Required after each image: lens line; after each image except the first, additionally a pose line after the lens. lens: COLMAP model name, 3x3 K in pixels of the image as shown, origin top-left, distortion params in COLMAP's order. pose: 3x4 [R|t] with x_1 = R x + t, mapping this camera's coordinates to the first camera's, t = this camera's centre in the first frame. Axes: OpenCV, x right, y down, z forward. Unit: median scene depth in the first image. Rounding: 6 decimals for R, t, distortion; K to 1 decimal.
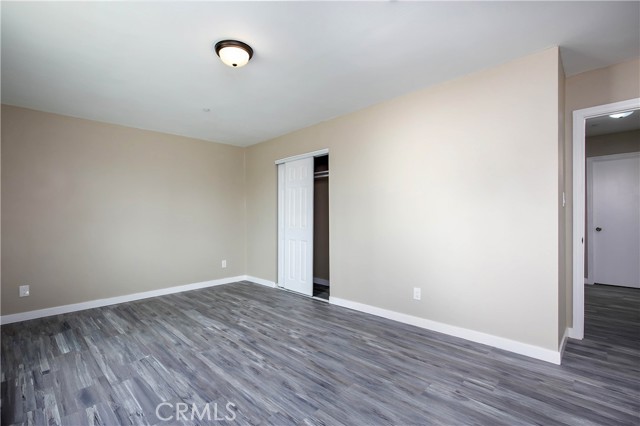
lens RADIAL K [[301.1, 0, 316.7], [0, 301.1, 213.6], [0, 0, 1]] dist [-0.029003, 0.001449]
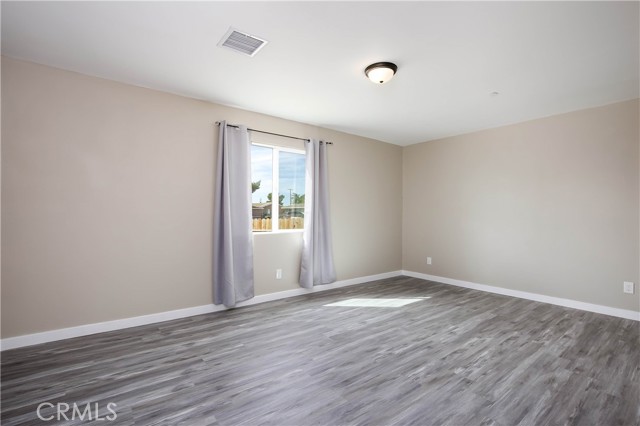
lens RADIAL K [[301.1, 0, 320.4], [0, 301.1, 210.4], [0, 0, 1]] dist [-0.029003, 0.001449]
pose [[-0.138962, 0.004367, -0.990288, 0.701740], [0.004960, 0.999981, 0.003714, -0.014925], [0.990285, -0.004396, -0.138981, 0.702771]]
